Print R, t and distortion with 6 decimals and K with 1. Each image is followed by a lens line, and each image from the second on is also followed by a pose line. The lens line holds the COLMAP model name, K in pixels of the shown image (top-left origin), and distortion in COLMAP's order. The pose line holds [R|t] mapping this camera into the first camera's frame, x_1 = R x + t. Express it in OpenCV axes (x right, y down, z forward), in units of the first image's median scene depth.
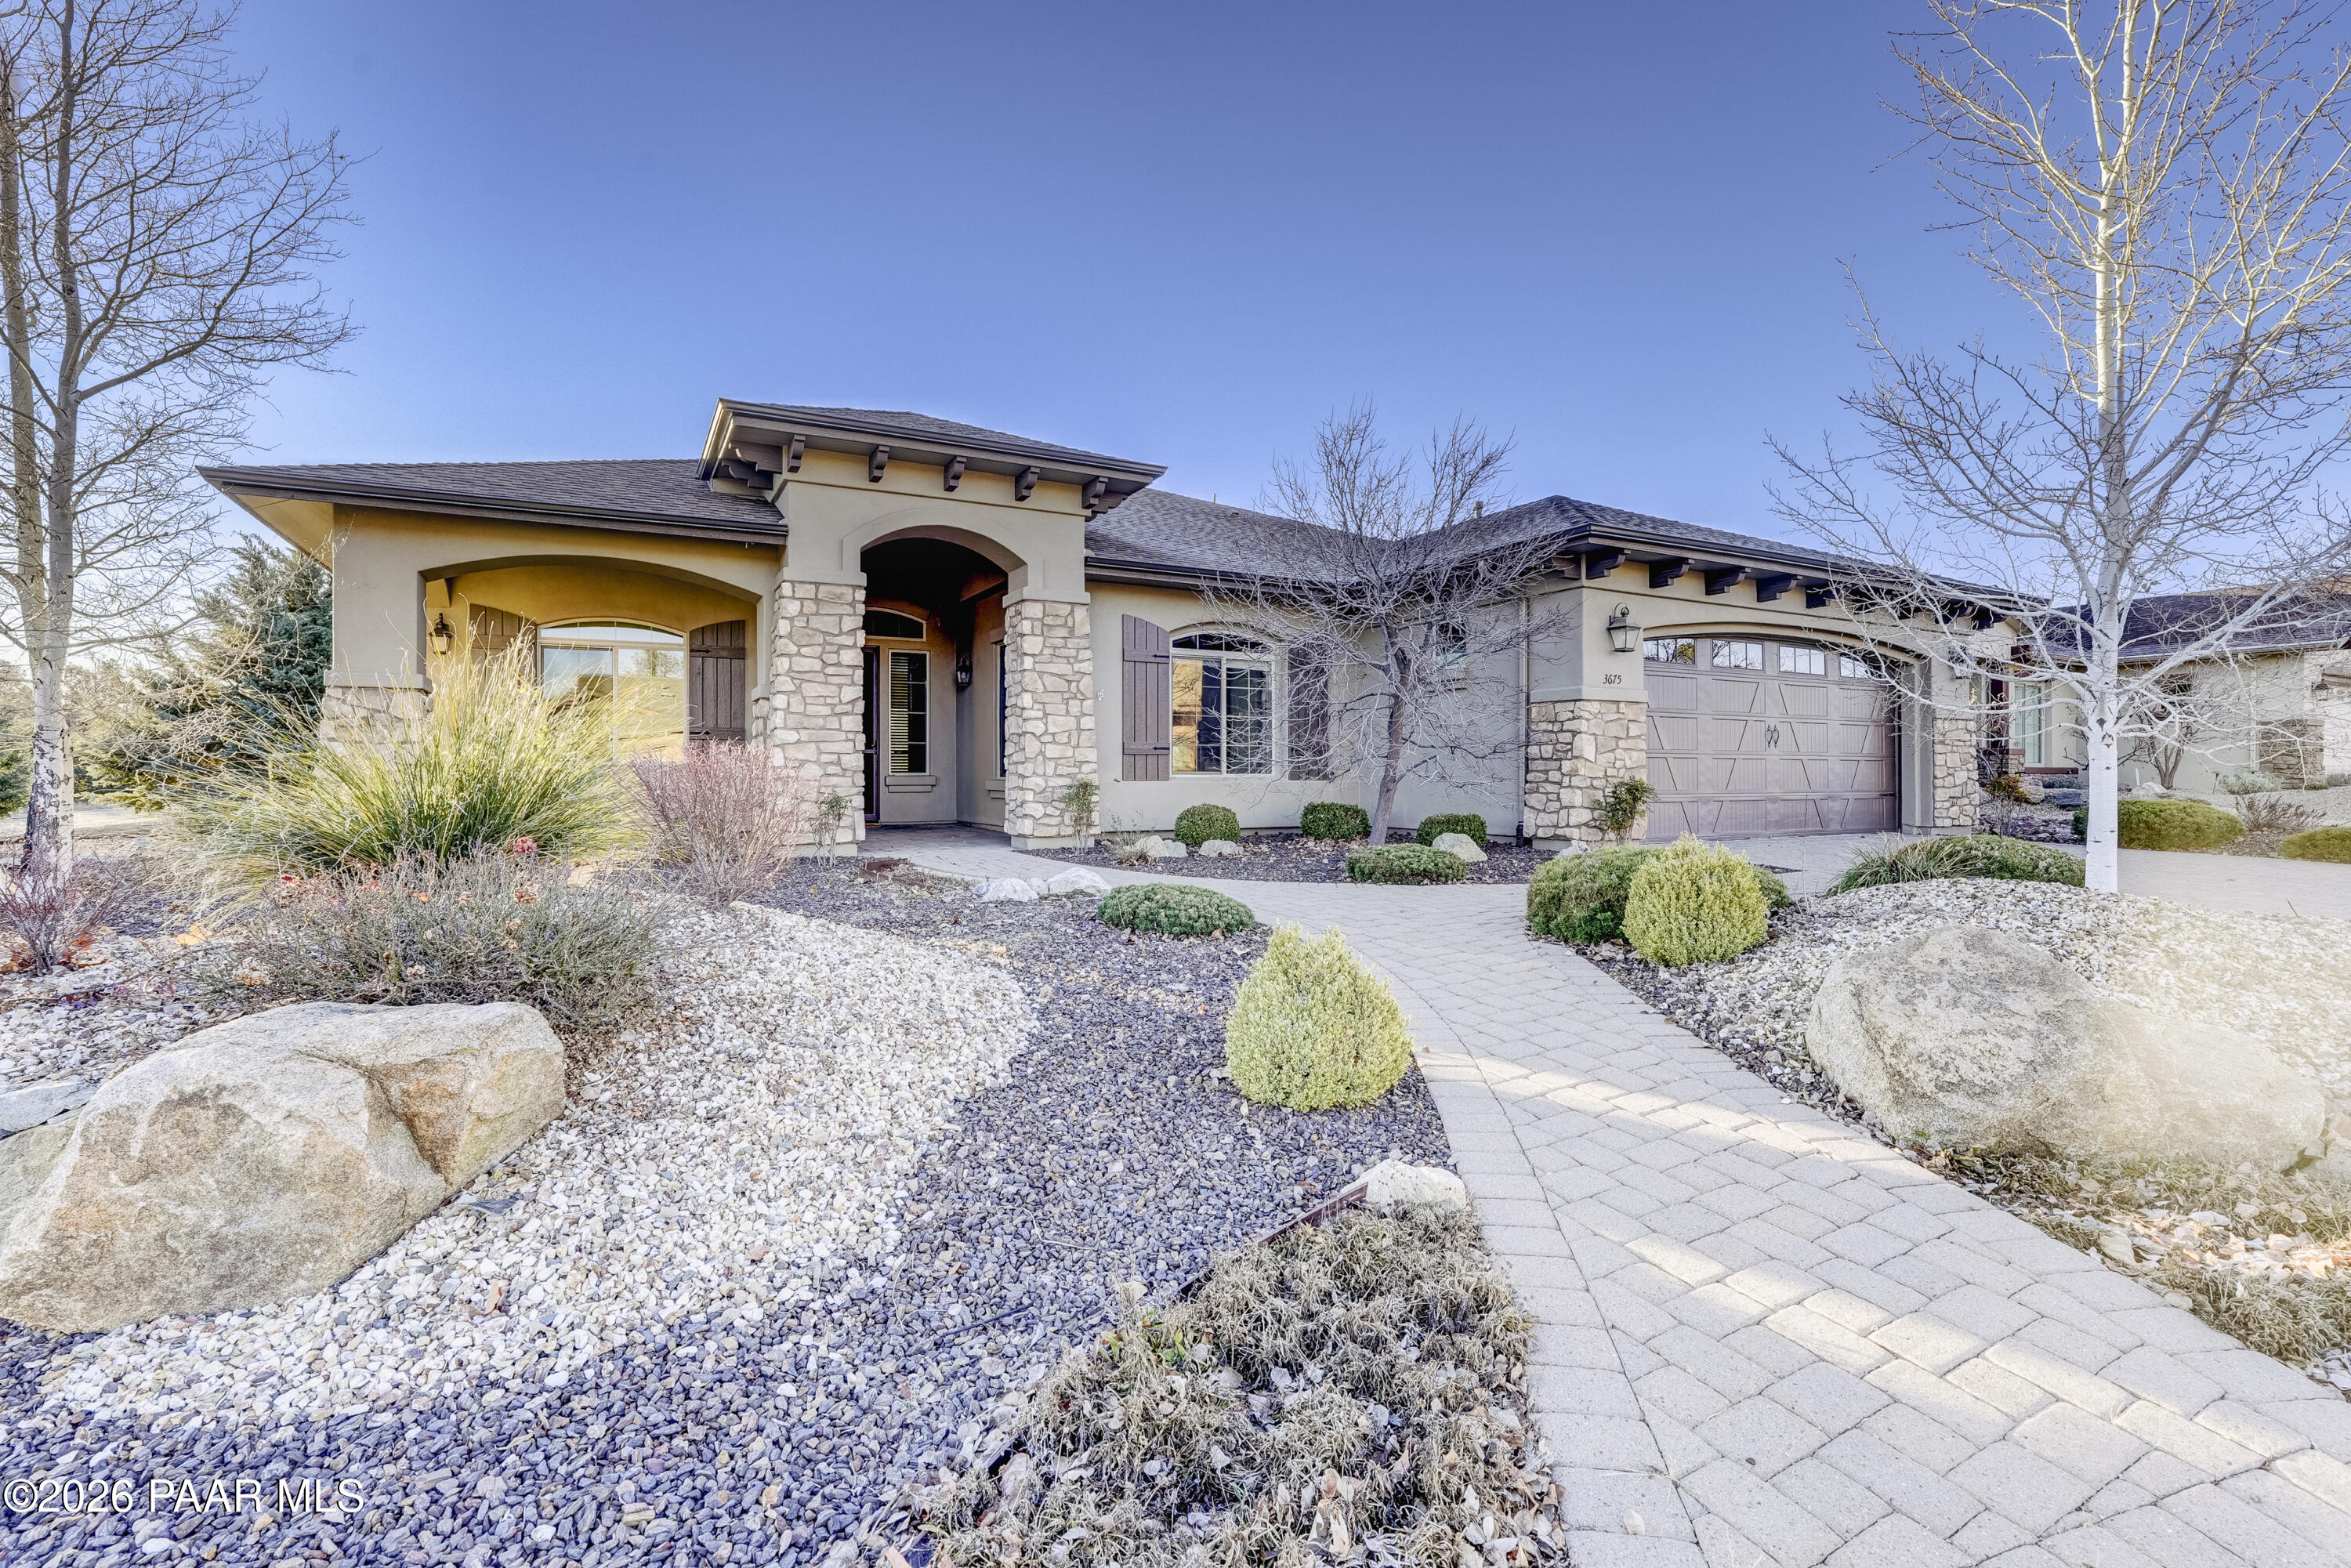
lens RADIAL K [[1076.9, 0, 1175.9], [0, 1076.9, 774.6], [0, 0, 1]] dist [-0.014376, 0.010801]
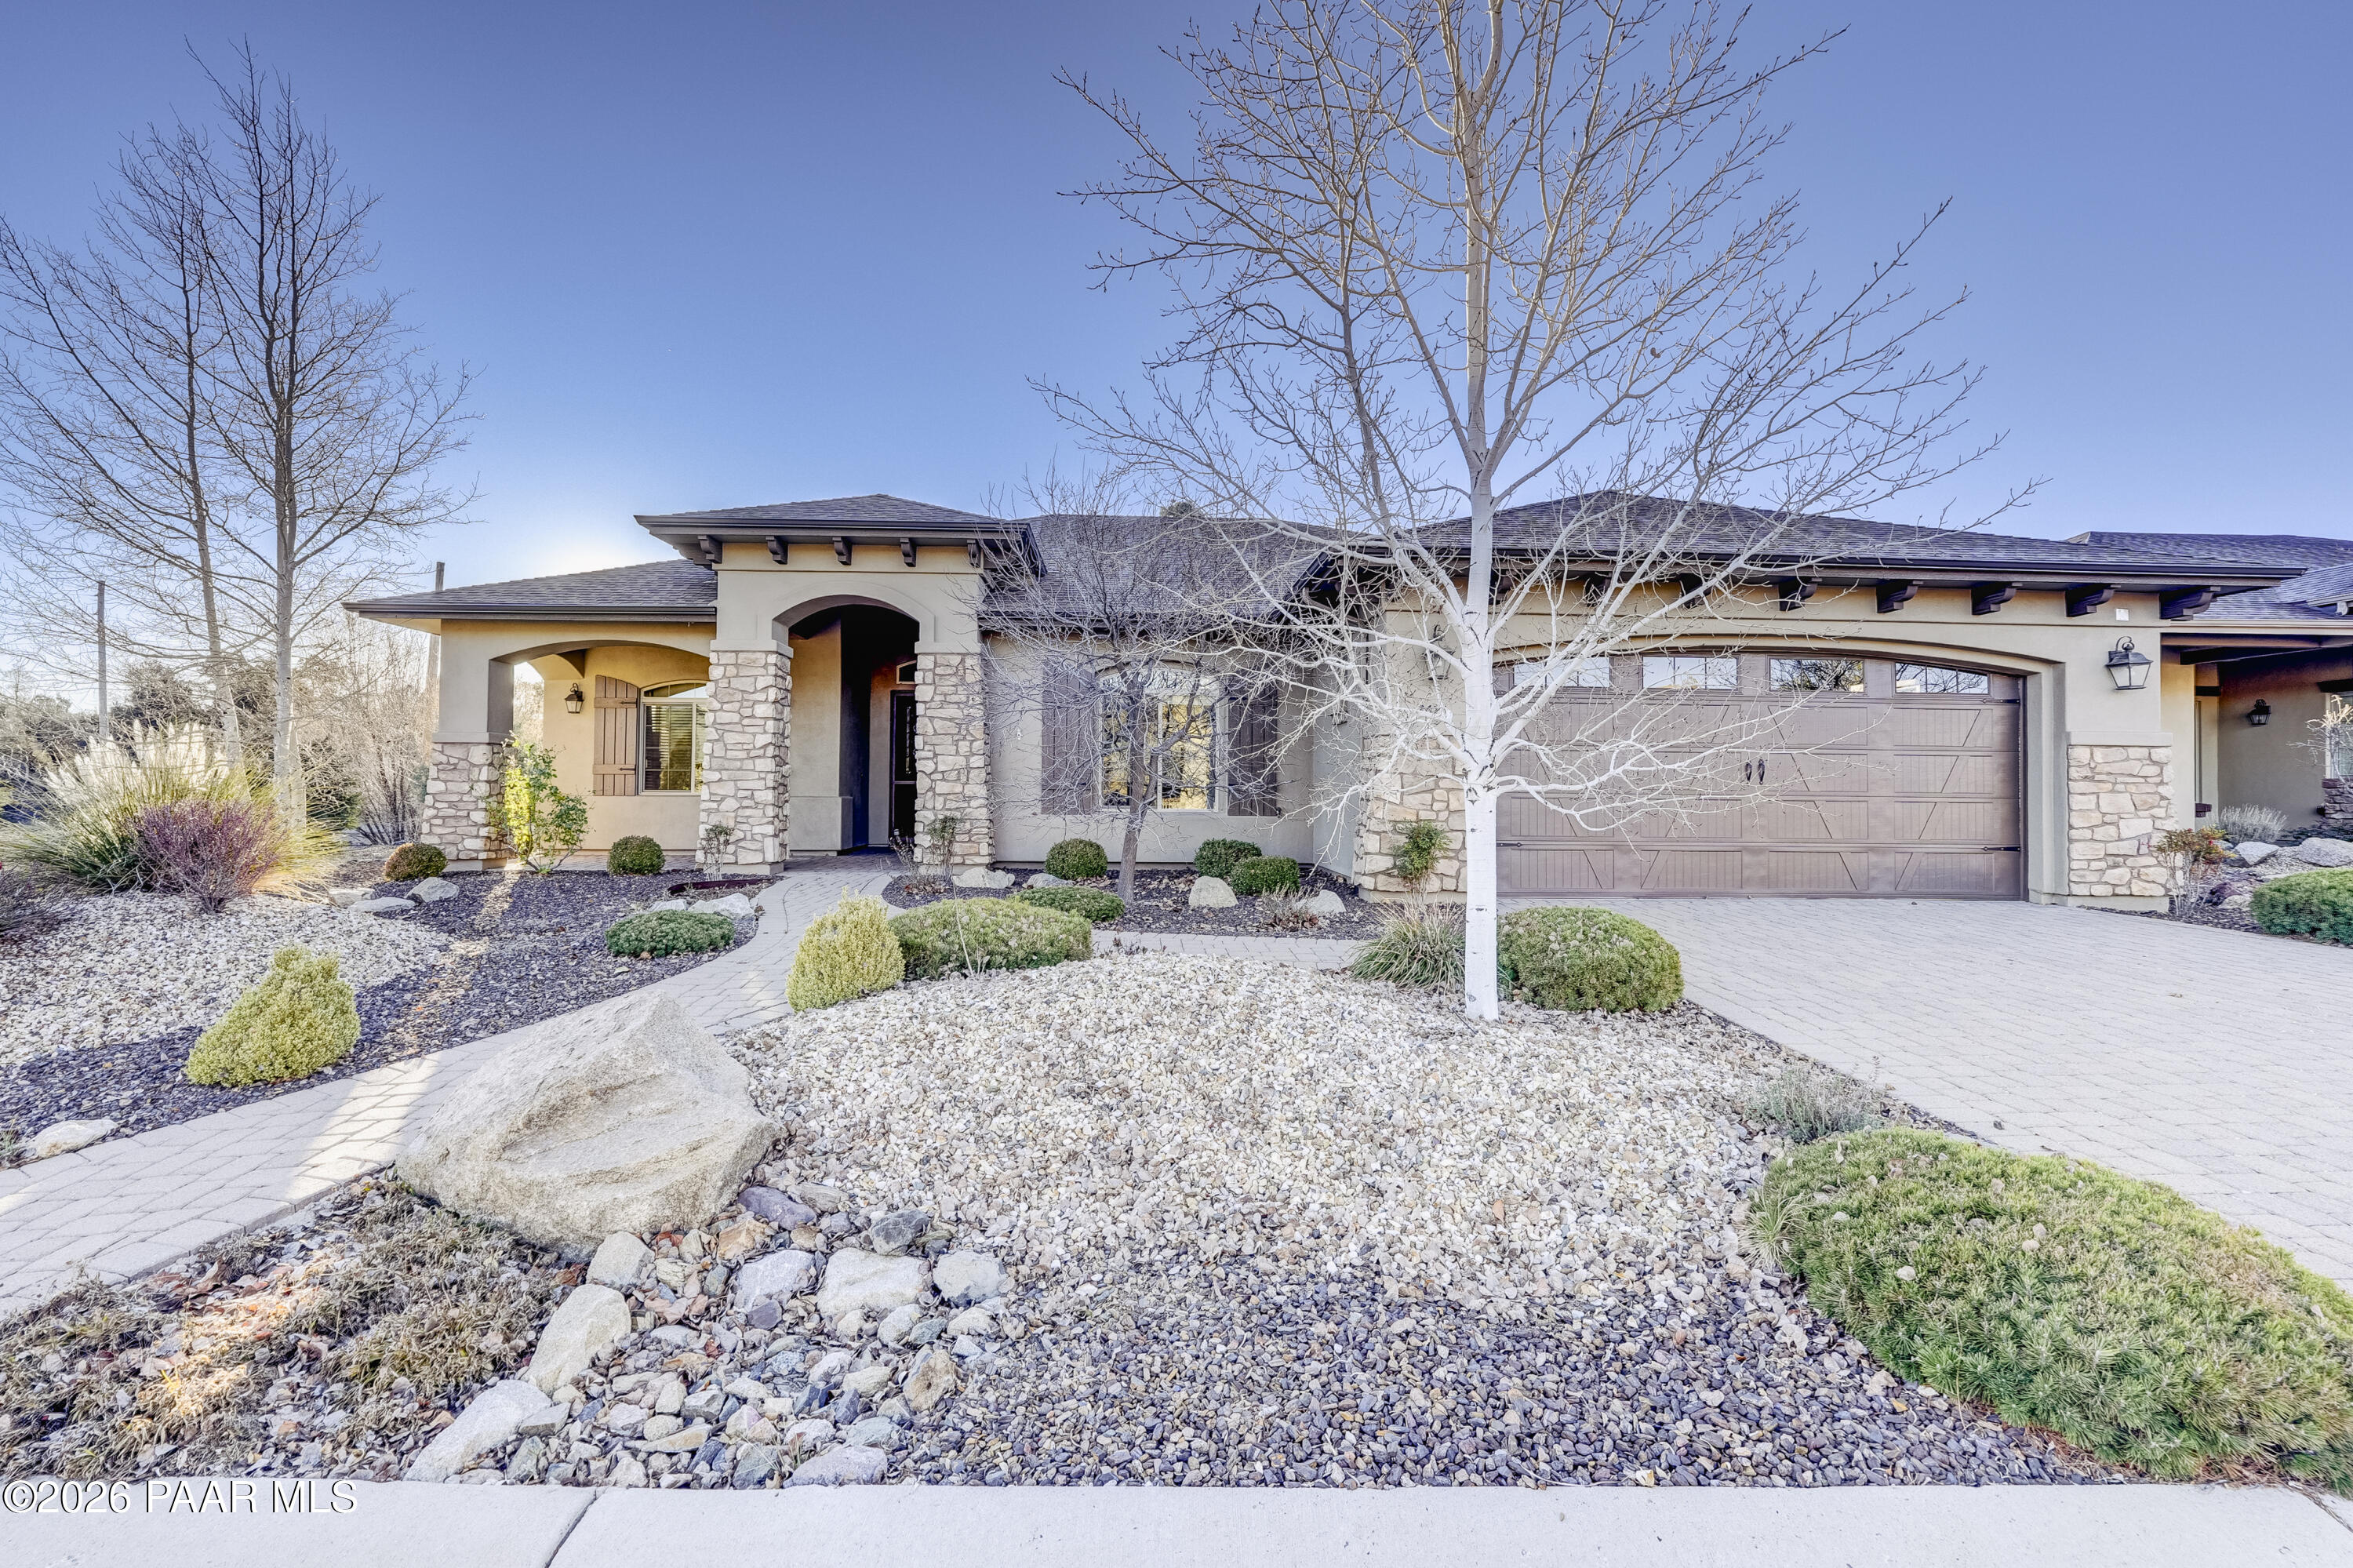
lens RADIAL K [[1077.9, 0, 1177.8], [0, 1077.9, 787.2], [0, 0, 1]] dist [-0.014376, 0.010801]
pose [[0.898735, 0.005611, -0.438455, 0.612659], [-0.008488, 0.999953, -0.004602, -0.019632], [0.438409, 0.007858, 0.898741, 0.107949]]
